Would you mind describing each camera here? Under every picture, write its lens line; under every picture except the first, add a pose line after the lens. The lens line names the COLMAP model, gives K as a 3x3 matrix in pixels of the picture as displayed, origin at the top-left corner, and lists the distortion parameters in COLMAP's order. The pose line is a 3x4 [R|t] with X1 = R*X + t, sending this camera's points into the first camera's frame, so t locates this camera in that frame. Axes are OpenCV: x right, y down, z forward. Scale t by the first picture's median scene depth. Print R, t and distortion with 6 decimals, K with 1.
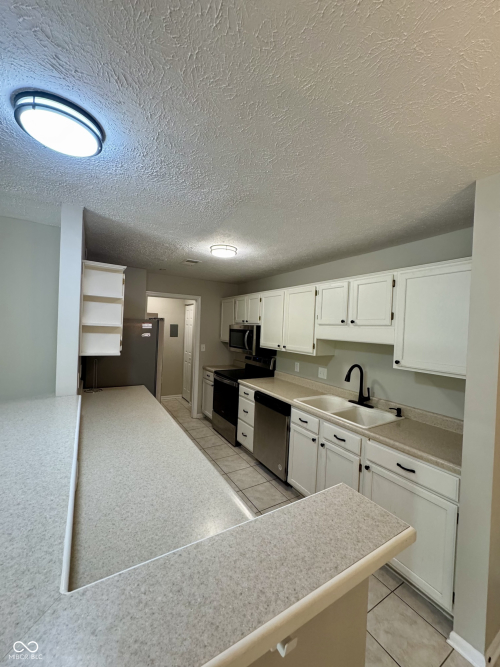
lens RADIAL K [[267.3, 0, 248.3], [0, 267.3, 329.2], [0, 0, 1]] dist [-0.001472, 0.001173]
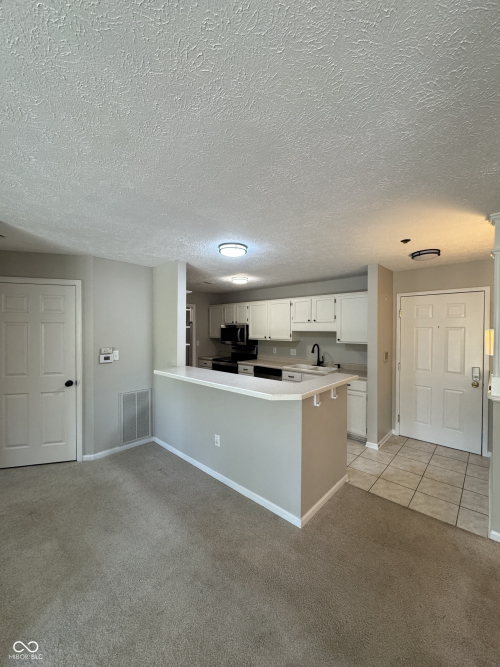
lens RADIAL K [[267.3, 0, 249.1], [0, 267.3, 329.1], [0, 0, 1]] dist [-0.001472, 0.001173]
pose [[0.959492, -0.042170, 0.278561, -0.492141], [0.041164, 0.999108, 0.009464, -0.004157], [-0.278712, 0.002386, 0.960372, -0.571431]]
